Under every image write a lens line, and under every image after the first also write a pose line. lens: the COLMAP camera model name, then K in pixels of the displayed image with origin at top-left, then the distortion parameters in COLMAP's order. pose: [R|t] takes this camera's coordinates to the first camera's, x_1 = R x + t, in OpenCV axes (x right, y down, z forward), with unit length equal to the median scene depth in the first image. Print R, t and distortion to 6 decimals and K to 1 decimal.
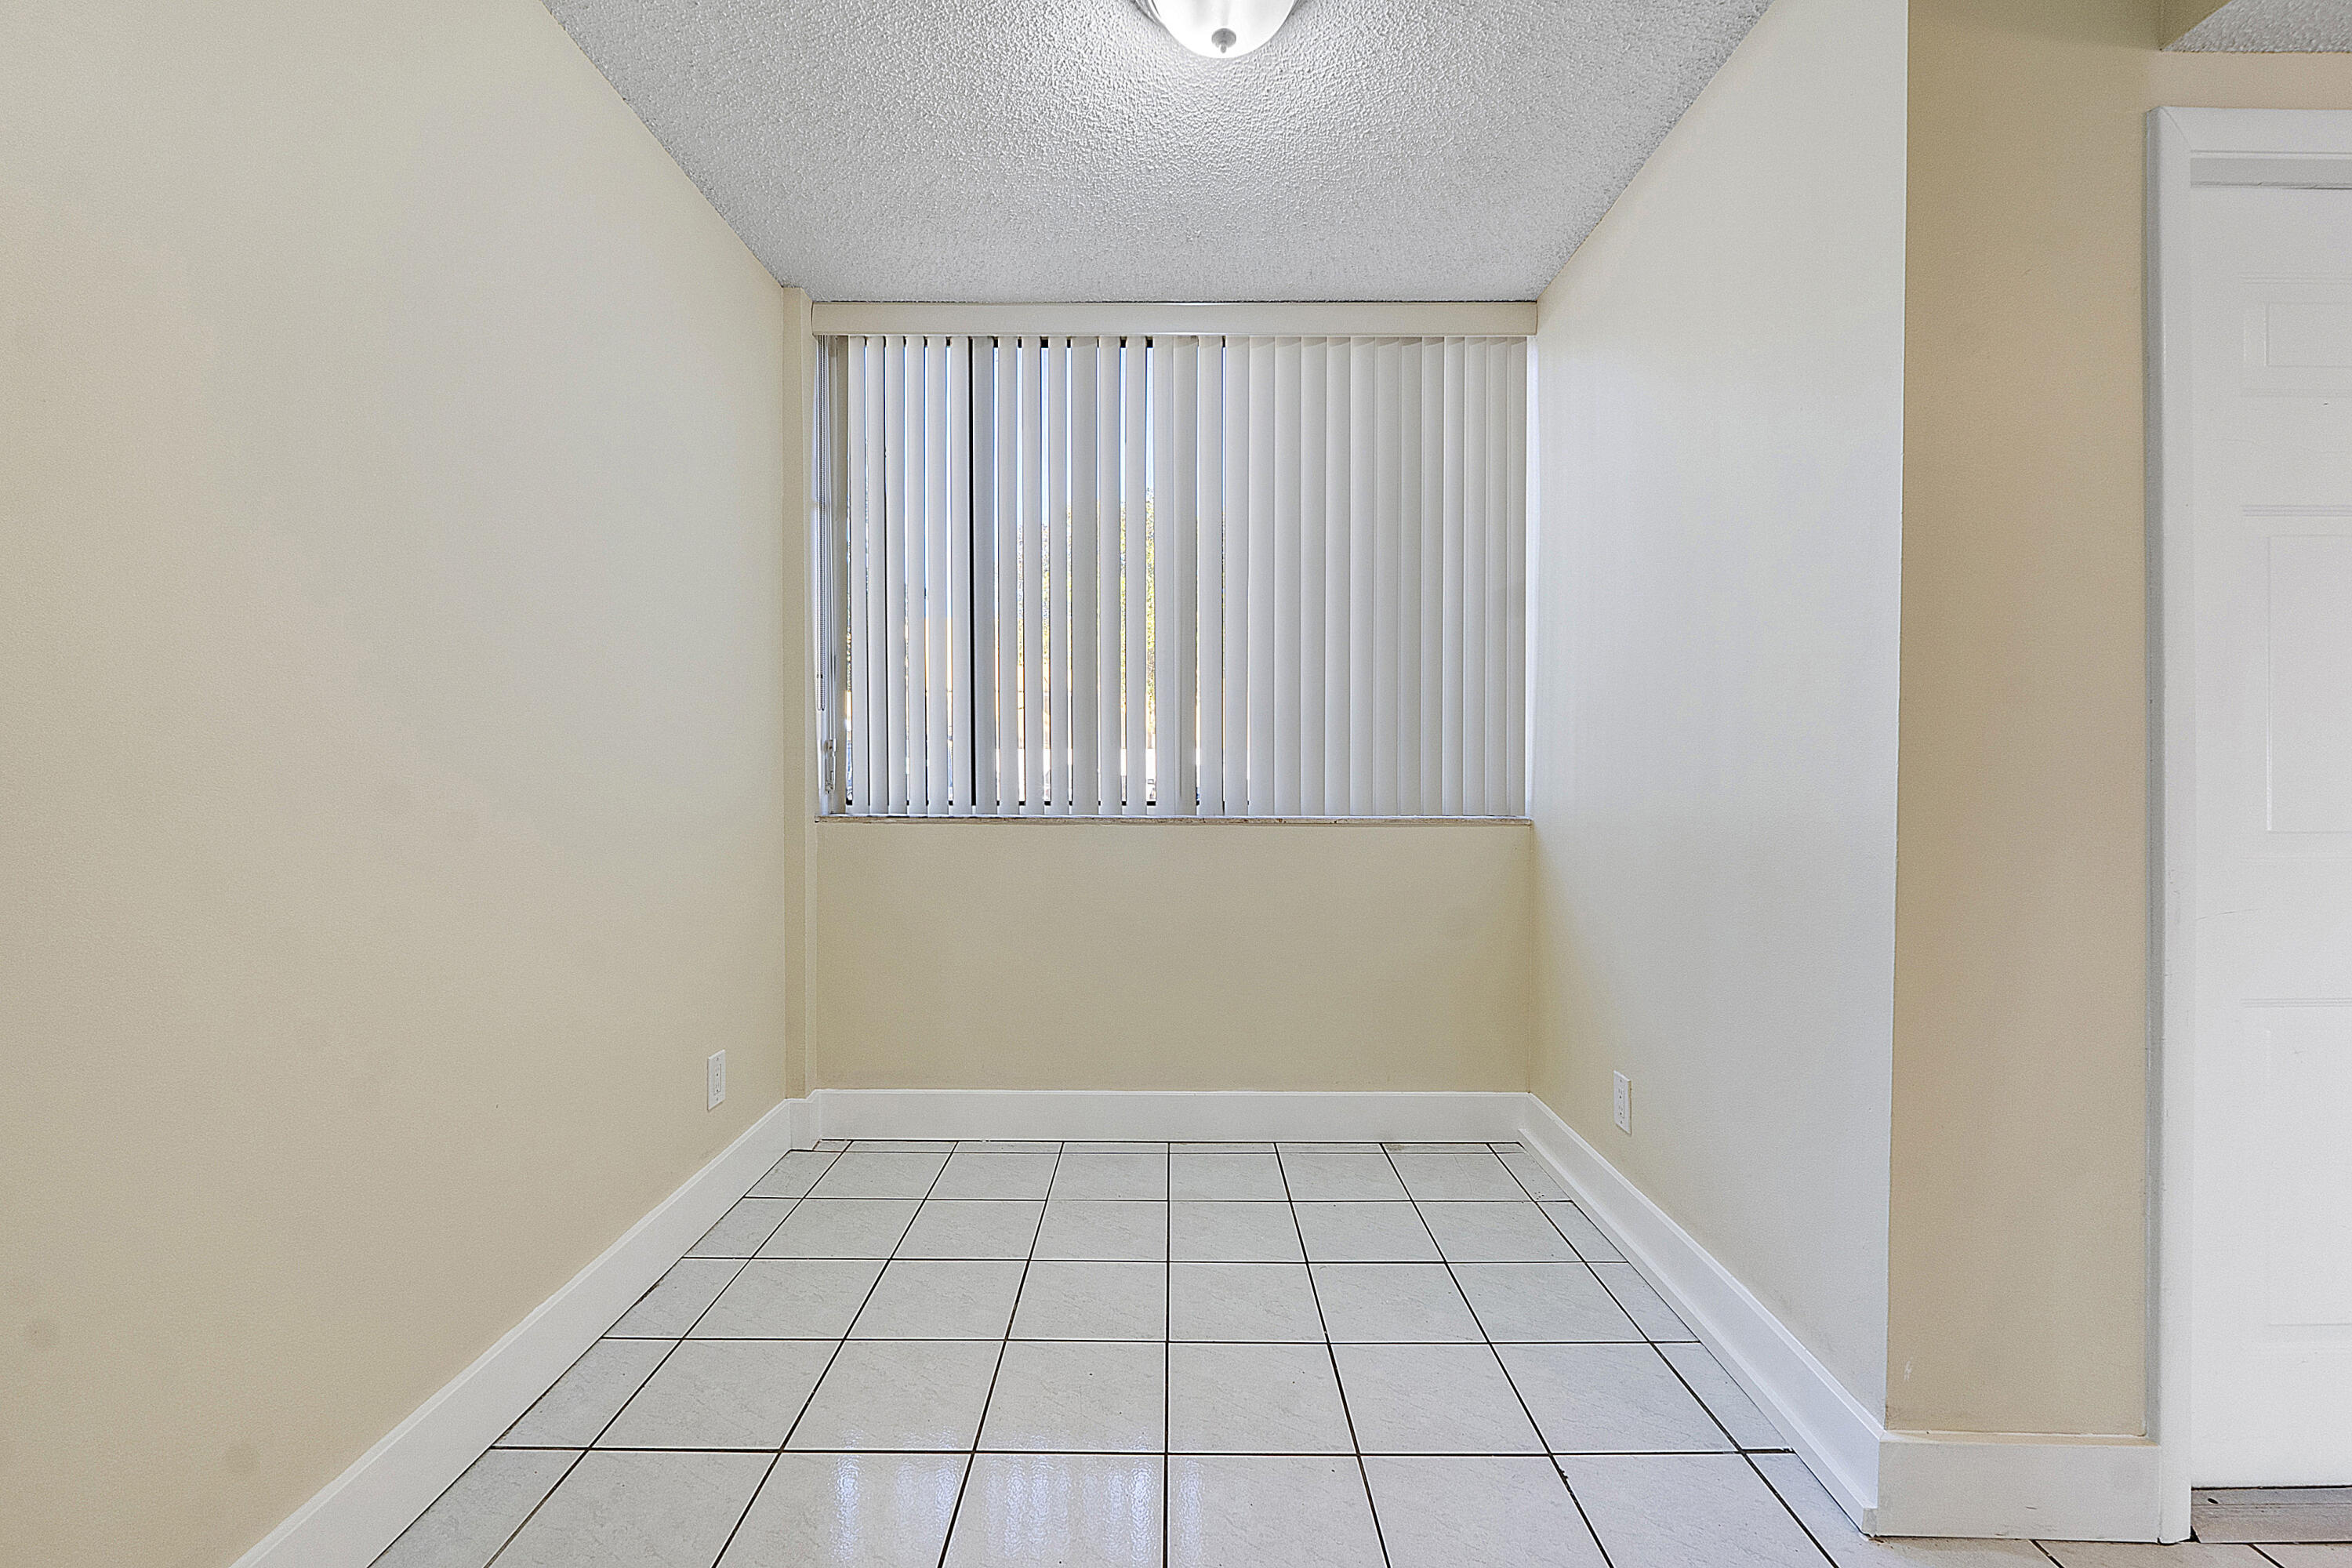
lens RADIAL K [[994.1, 0, 1159.9], [0, 994.1, 779.4], [0, 0, 1]] dist [-0.000604, 0.000633]
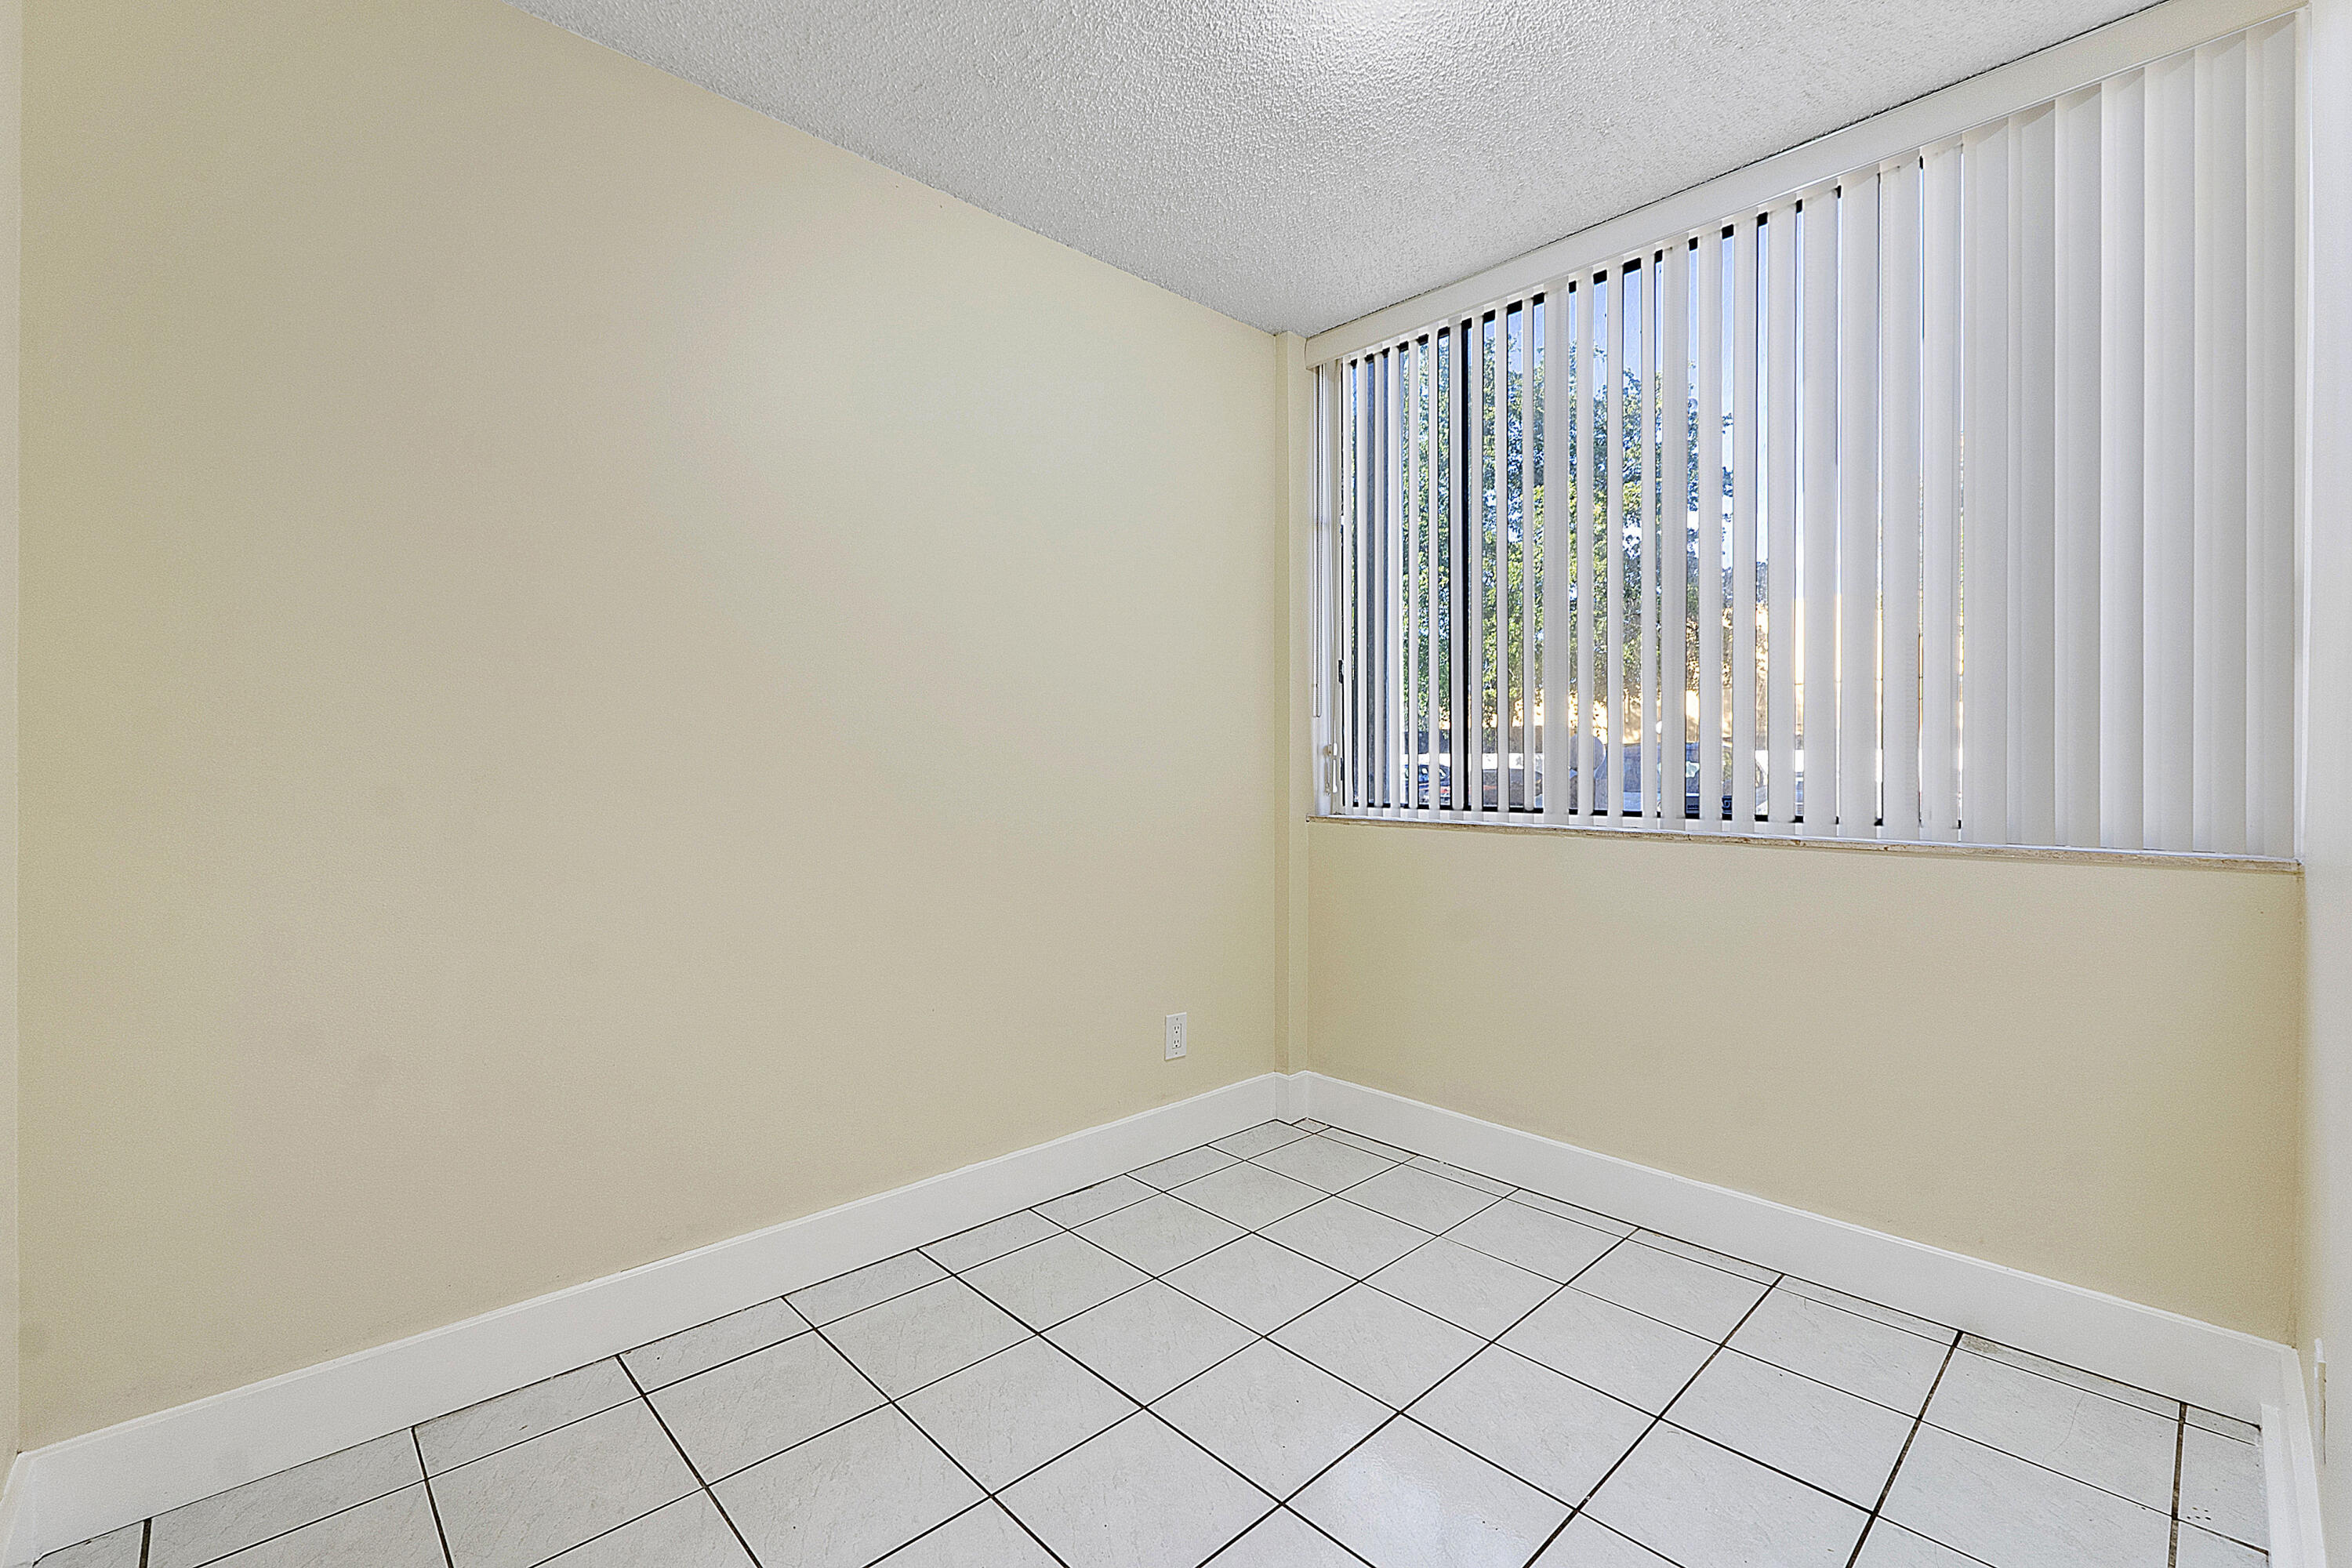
lens RADIAL K [[994.1, 0, 1160.6], [0, 994.1, 776.5], [0, 0, 1]] dist [-0.000604, 0.000633]
pose [[0.697071, 0.005142, -0.716983, 0.325107], [-0.010374, 0.999942, -0.002914, -0.000396], [0.716927, 0.009469, 0.697084, 0.142779]]
